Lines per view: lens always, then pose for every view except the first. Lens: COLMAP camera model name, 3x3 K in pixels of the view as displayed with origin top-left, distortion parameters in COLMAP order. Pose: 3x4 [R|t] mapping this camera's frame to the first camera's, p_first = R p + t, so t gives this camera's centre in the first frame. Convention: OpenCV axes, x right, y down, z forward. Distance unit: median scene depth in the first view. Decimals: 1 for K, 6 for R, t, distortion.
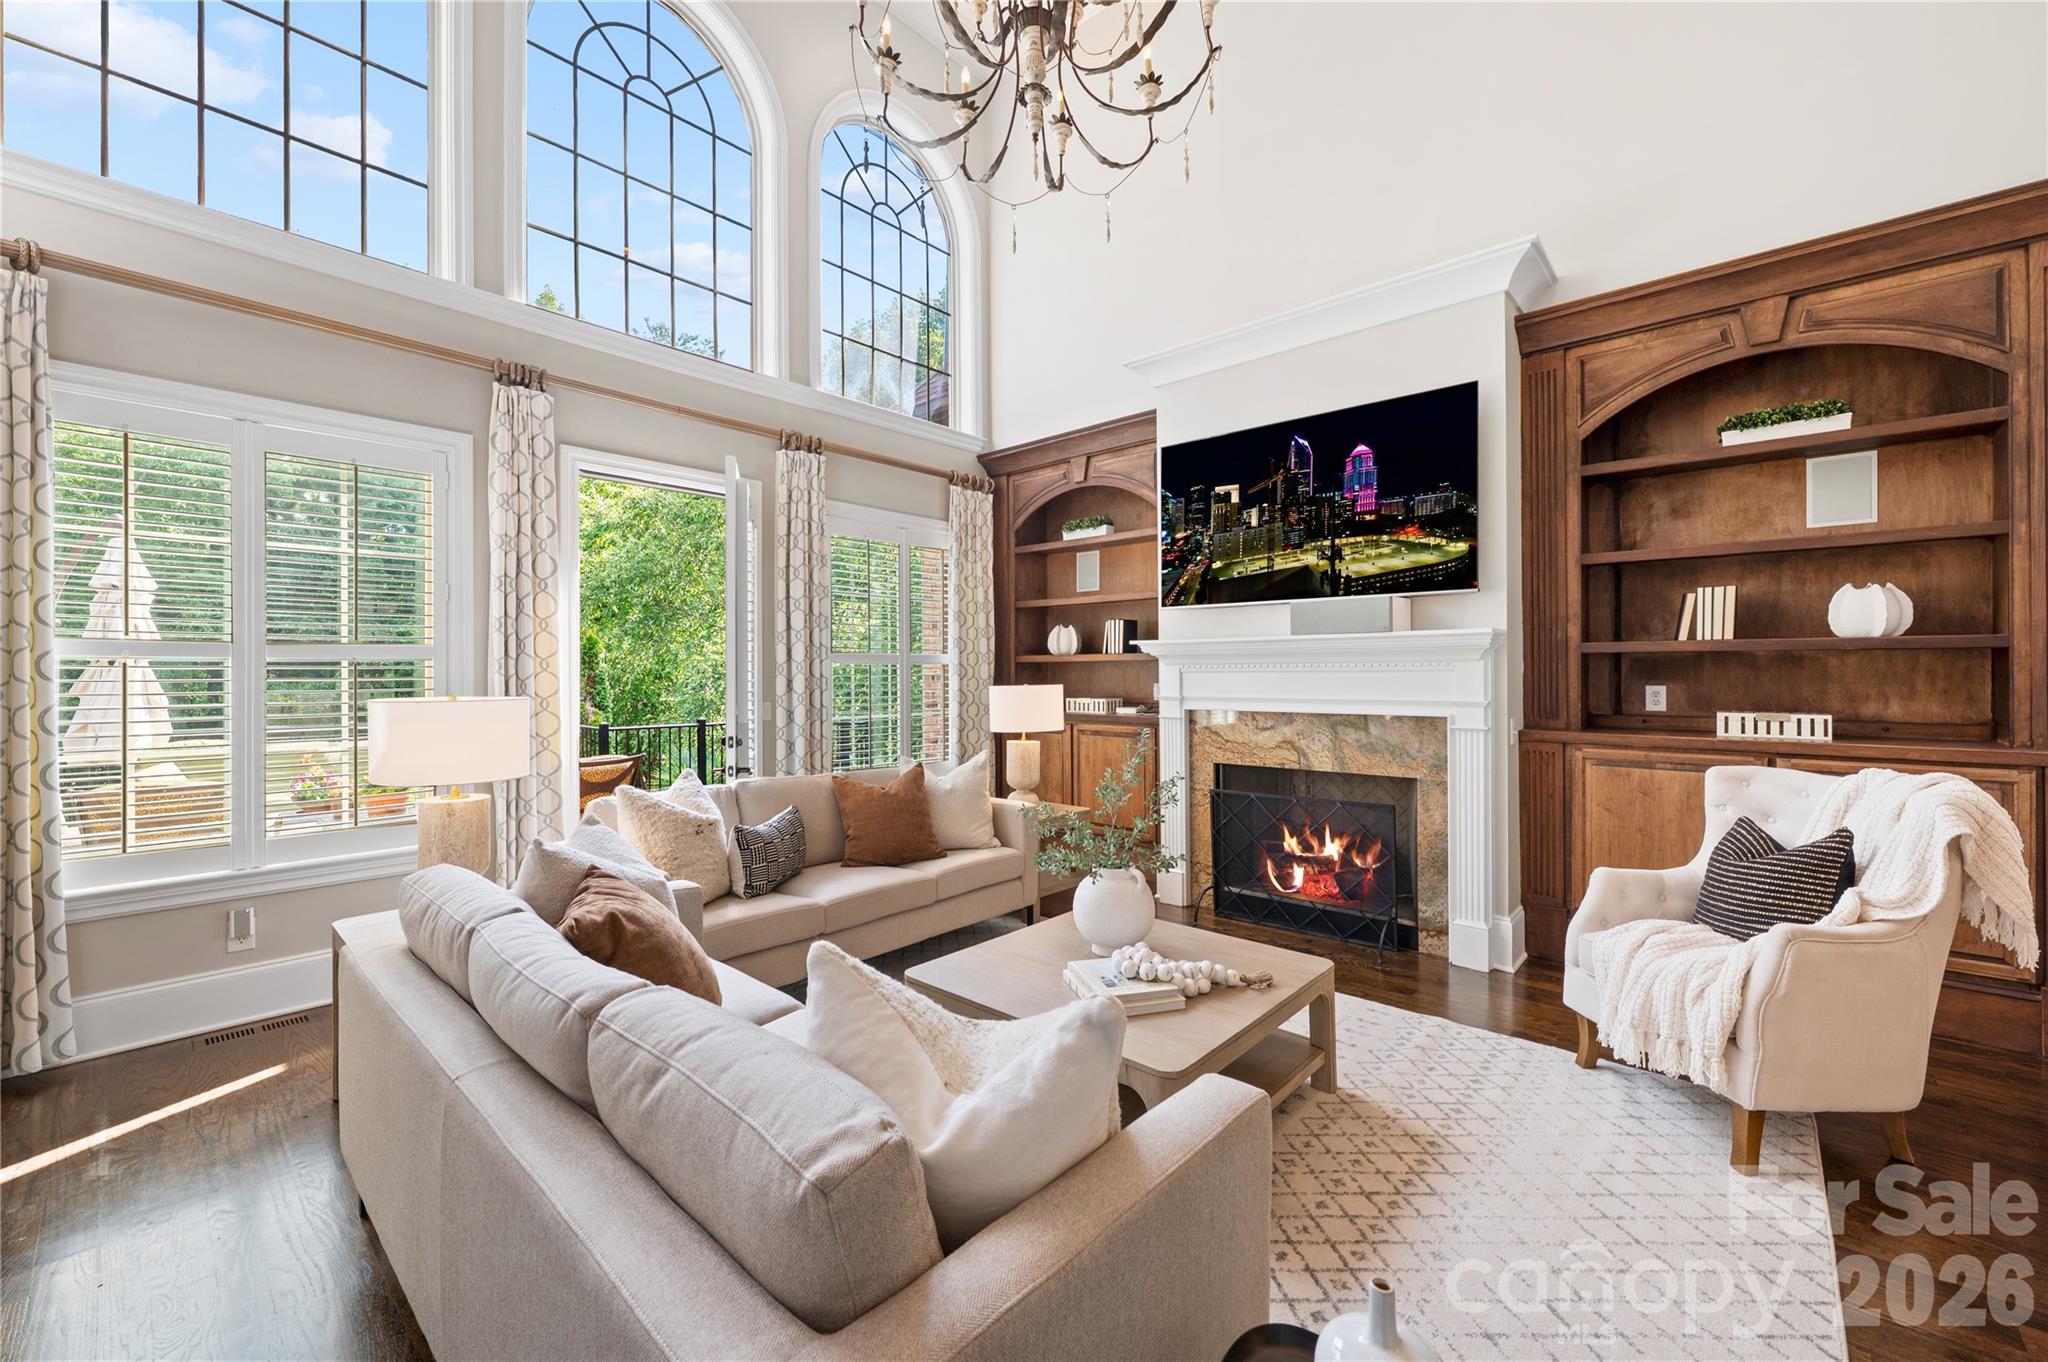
lens RADIAL K [[819.2, 0, 1023.5], [0, 819.2, 671.9], [0, 0, 1]] dist [-0.000605, -0.000398]
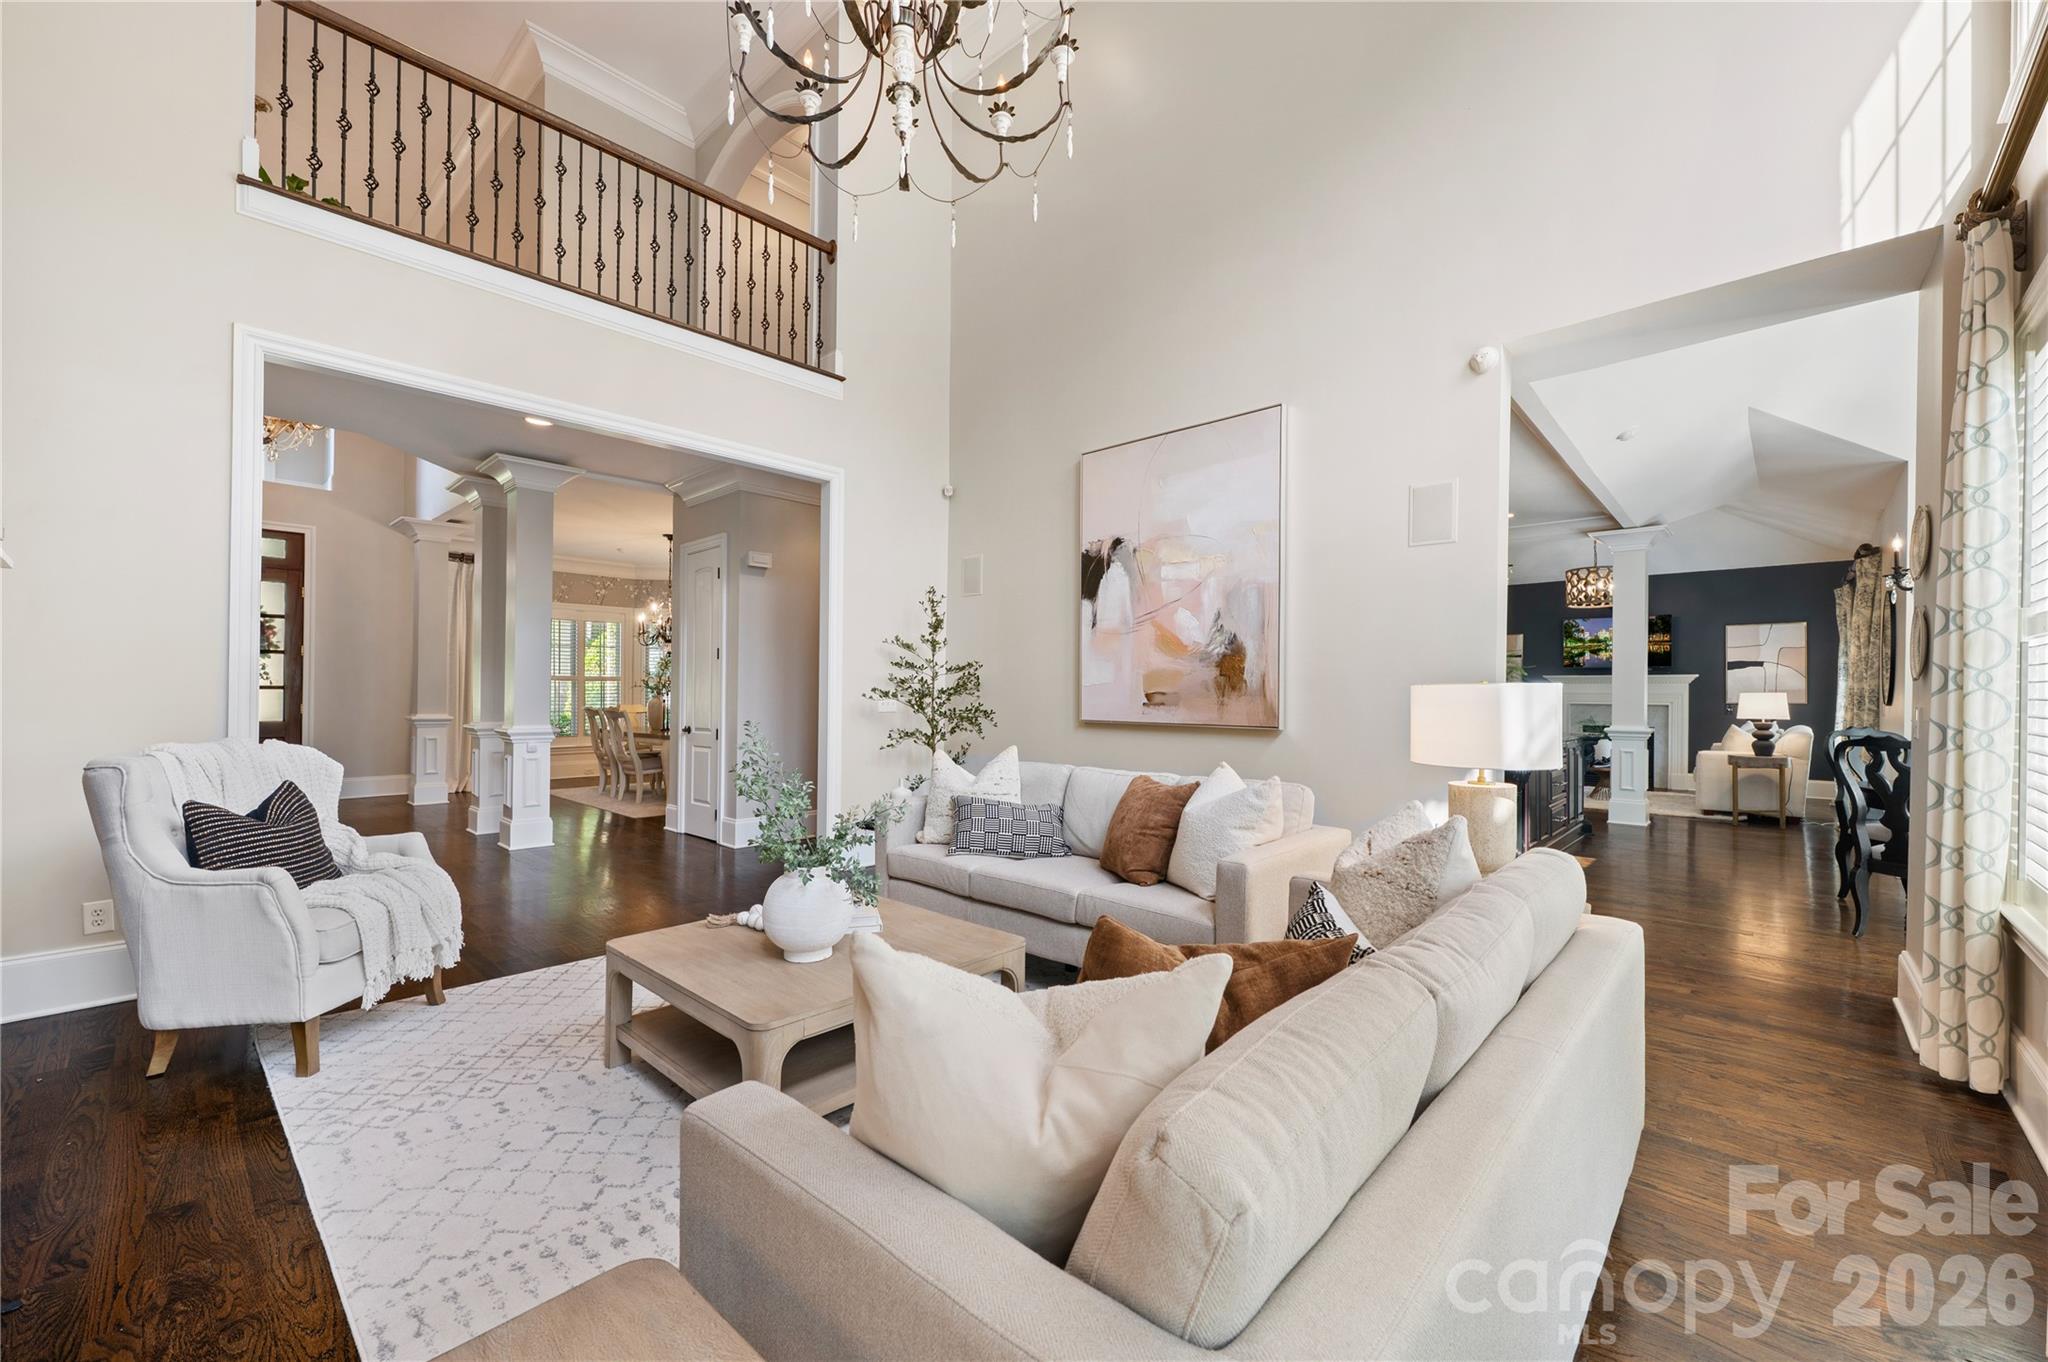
lens RADIAL K [[819.2, 0, 1026.4], [0, 819.2, 687.8], [0, 0, 1]] dist [-0.000605, -0.000398]
pose [[-0.999931, -0.002593, 0.011479, -0.099741], [-0.002679, 0.999968, -0.007486, 0.031858], [-0.011459, -0.007516, -0.999906, 1.341428]]
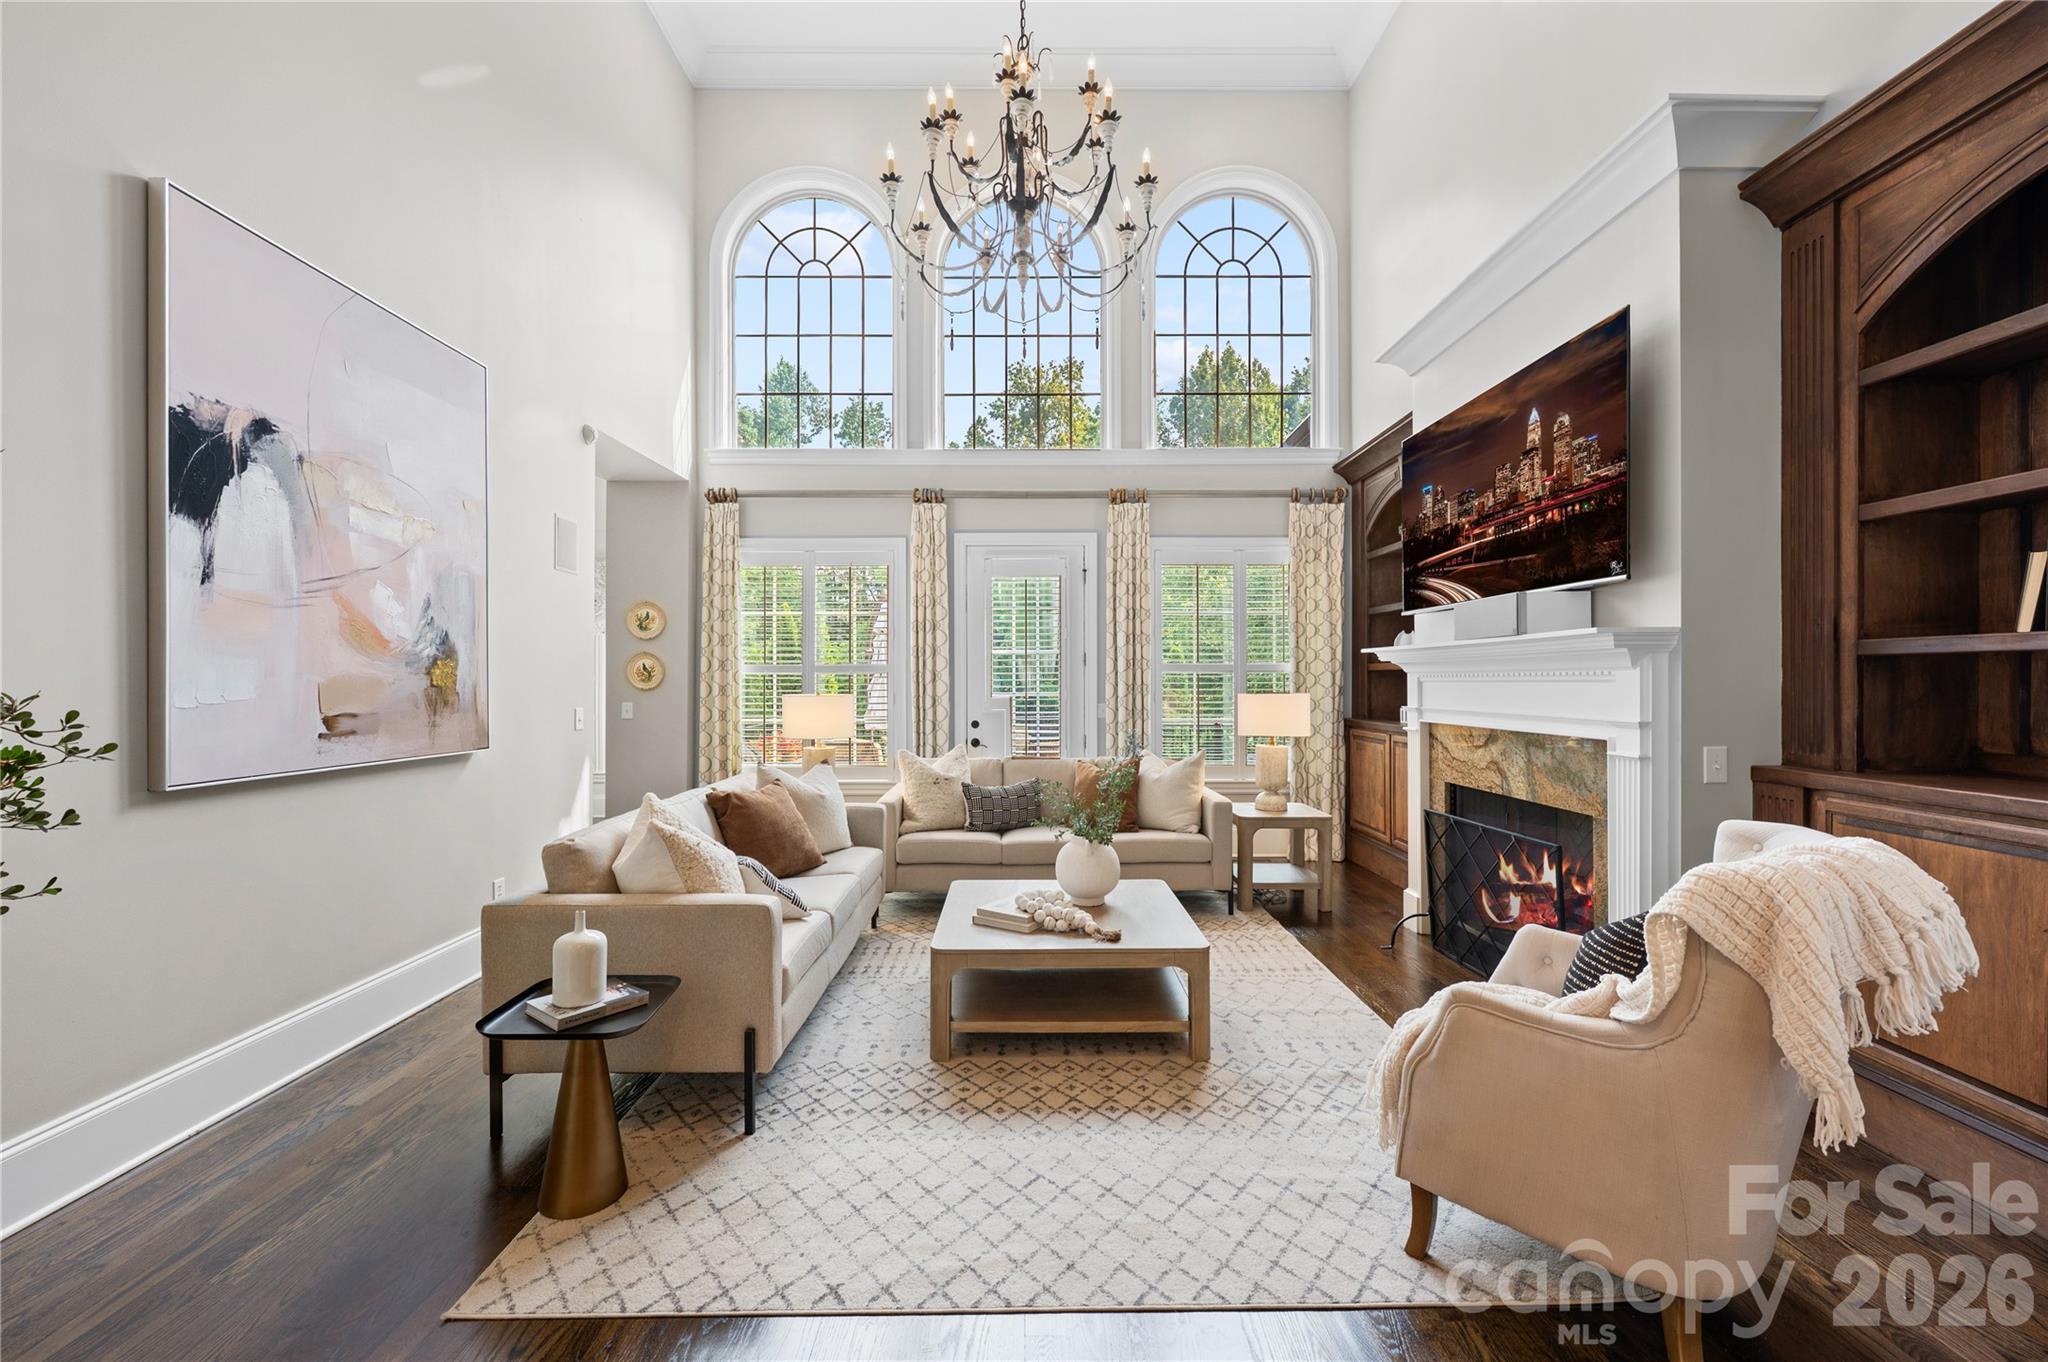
lens RADIAL K [[819.2, 0, 1022.8], [0, 819.2, 684.7], [0, 0, 1]] dist [-0.000605, -0.000398]
pose [[0.670103, 0.006557, -0.742239, 0.683902], [-0.000400, 0.999964, 0.008473, -0.004399], [0.742268, -0.005381, 0.670081, 0.054673]]
